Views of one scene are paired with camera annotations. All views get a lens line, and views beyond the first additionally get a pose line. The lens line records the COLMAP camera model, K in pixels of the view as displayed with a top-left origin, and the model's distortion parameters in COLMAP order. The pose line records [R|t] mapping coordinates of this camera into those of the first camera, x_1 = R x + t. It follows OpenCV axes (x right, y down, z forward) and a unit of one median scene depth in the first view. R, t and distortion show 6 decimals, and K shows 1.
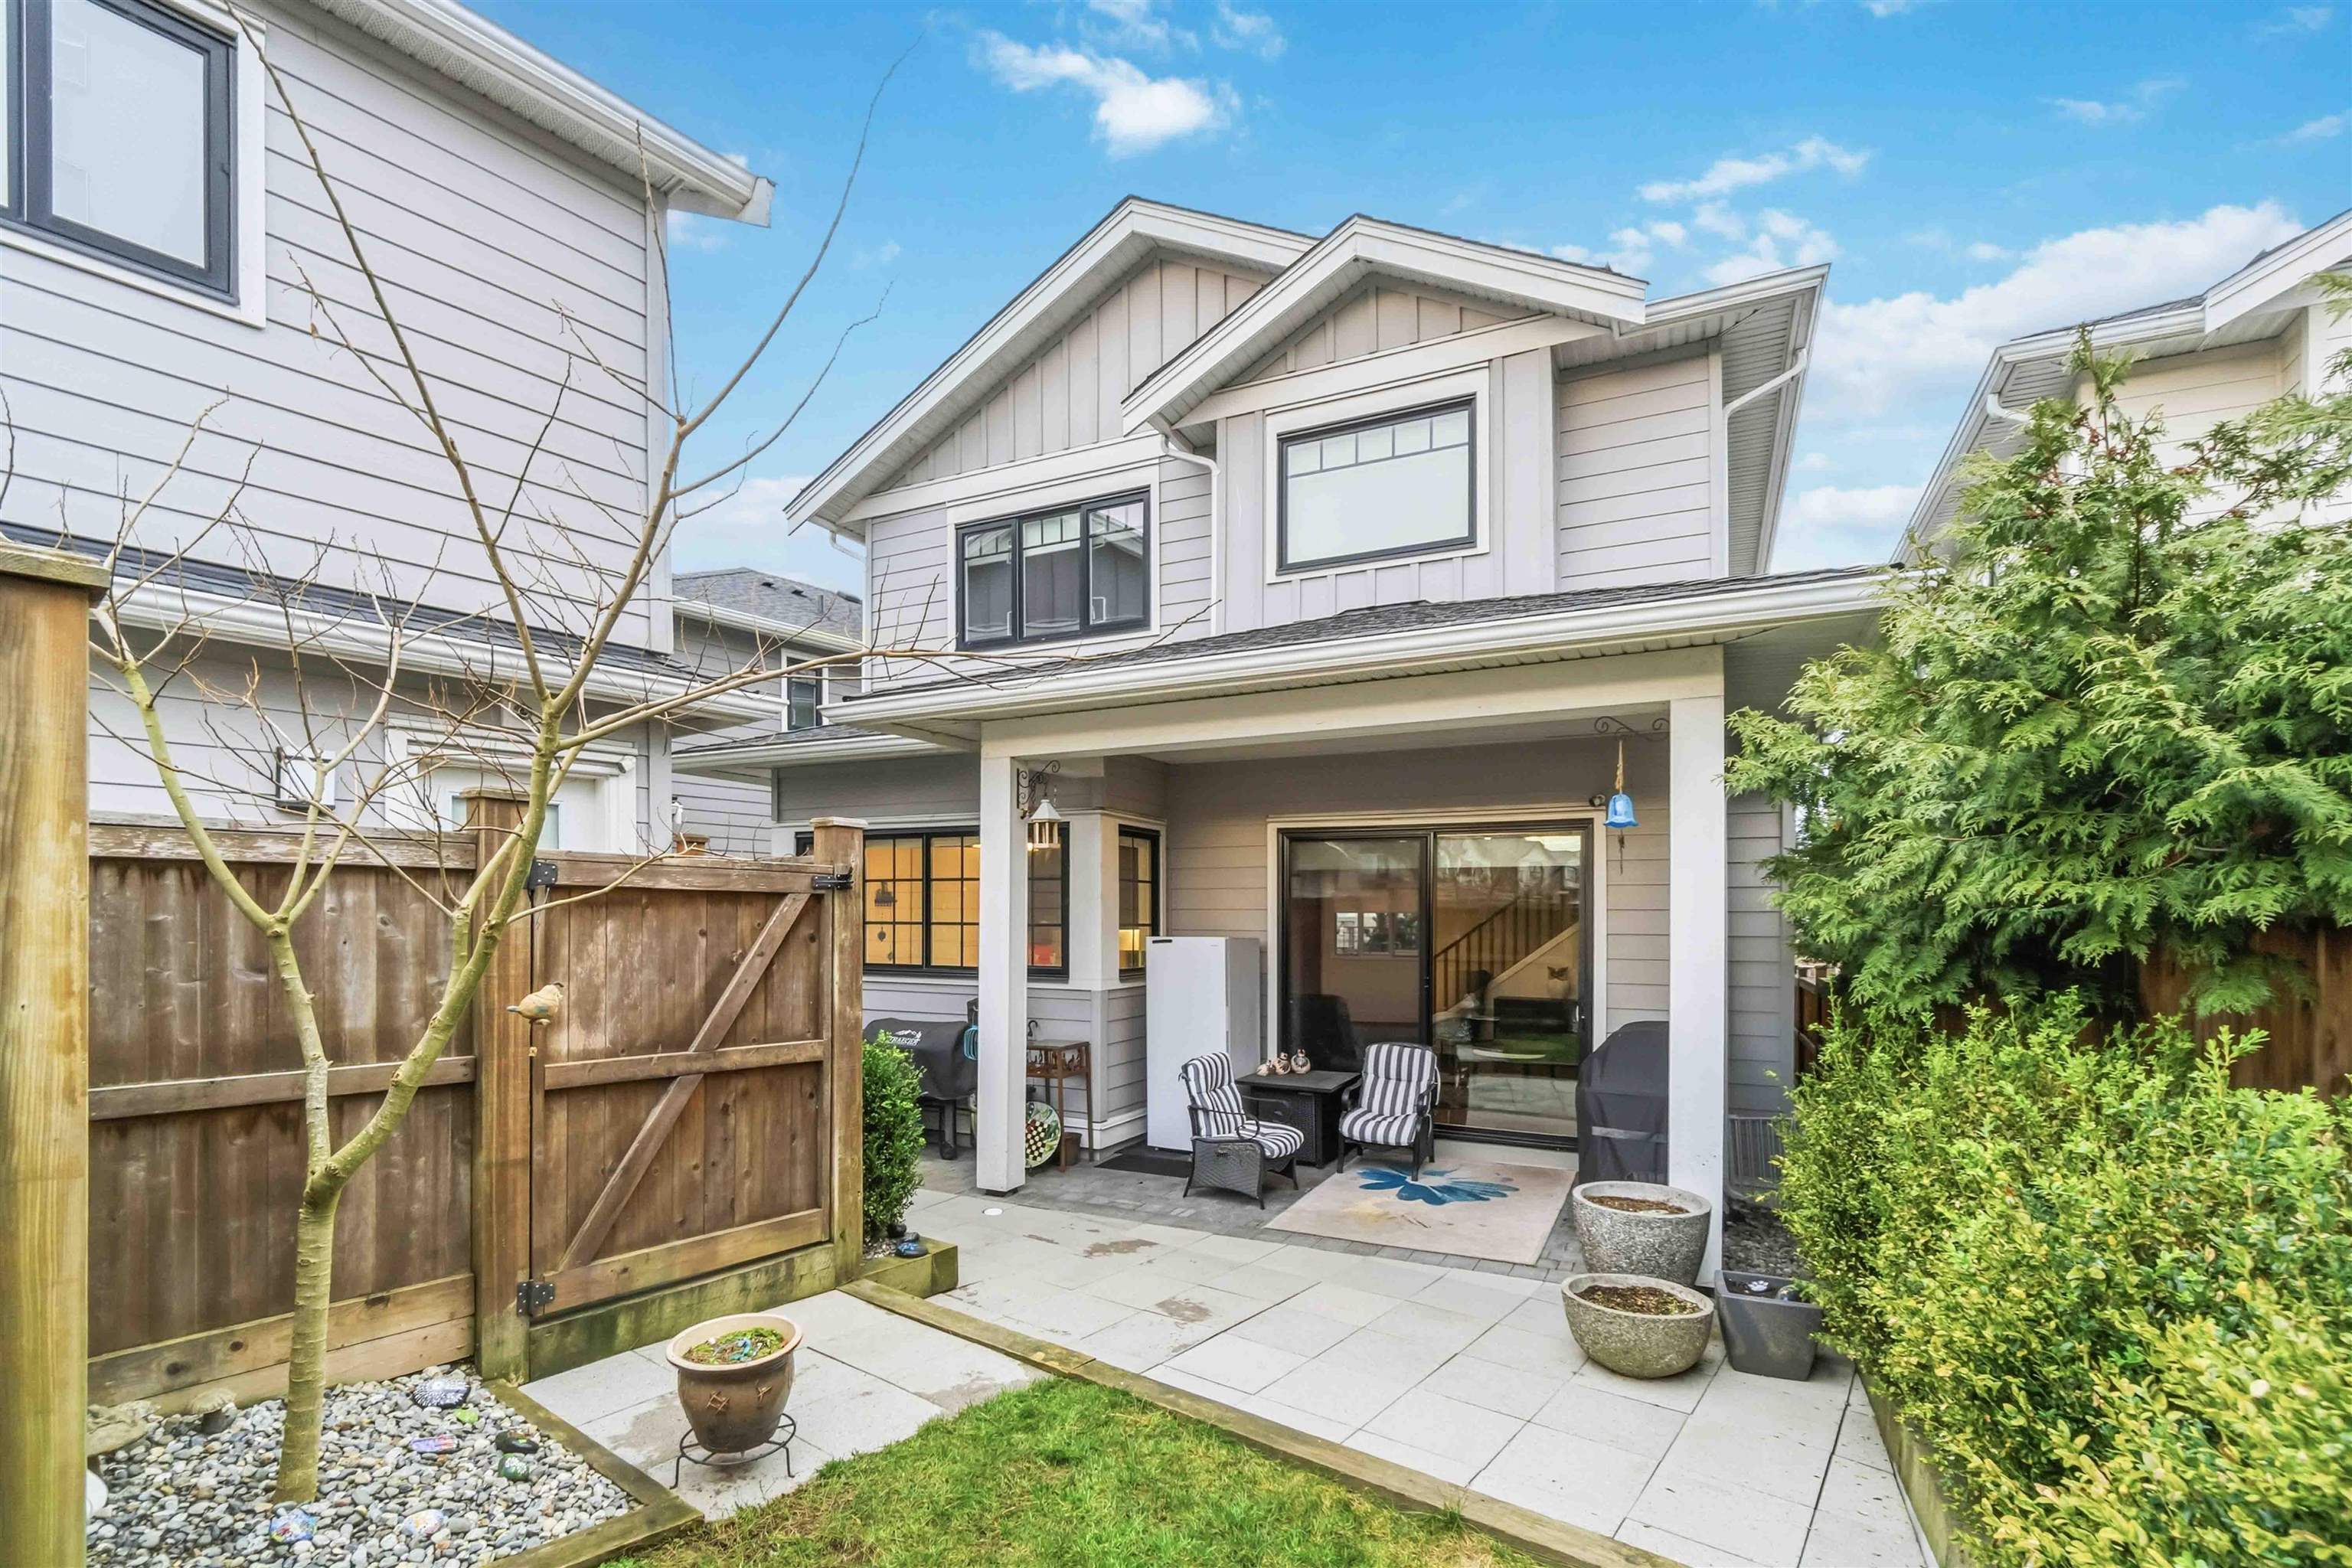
lens RADIAL K [[1036.4, 0, 1170.8], [0, 1036.4, 923.3], [0, 0, 1]] dist [0.000744, 0.000001]
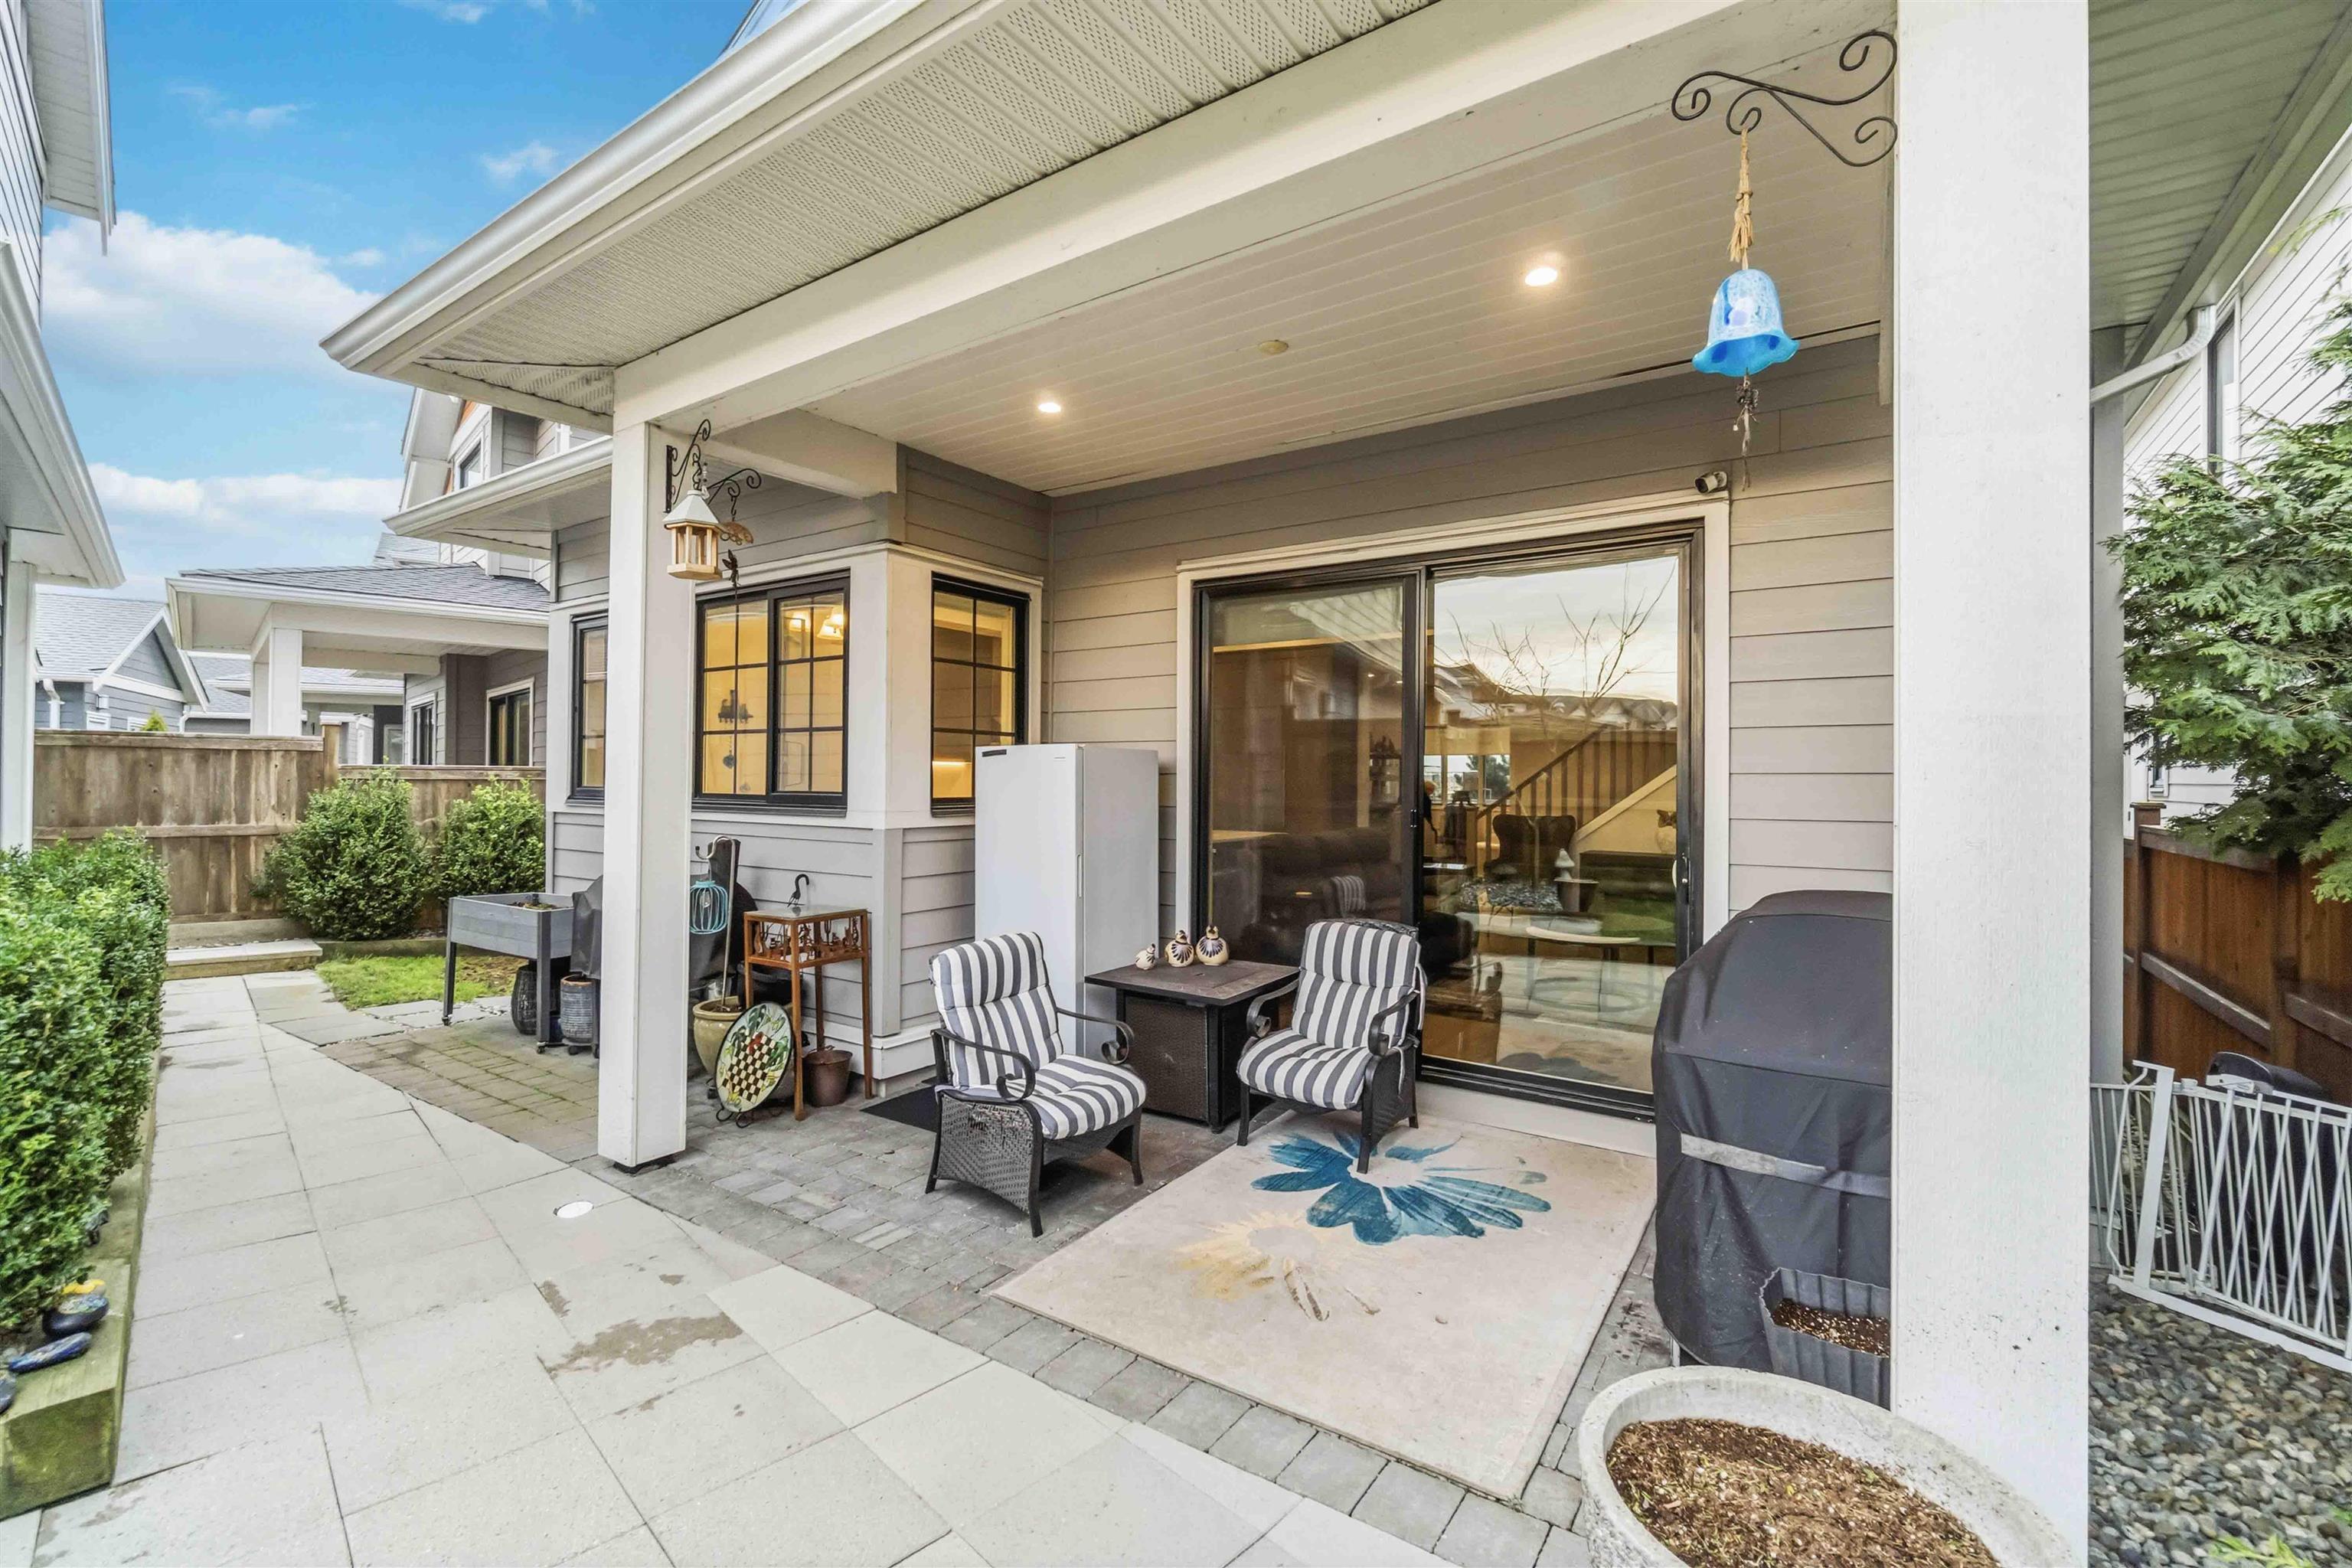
lens RADIAL K [[1002.1, 0, 1176.0], [0, 1002.1, 784.0], [0, 0, 1]] dist [-0.025657, -0.000112]
pose [[0.992347, 0.002570, -0.123452, 0.190112], [-0.002385, 0.999996, 0.001642, 0.037823], [0.123456, -0.001335, 0.992349, 0.431512]]
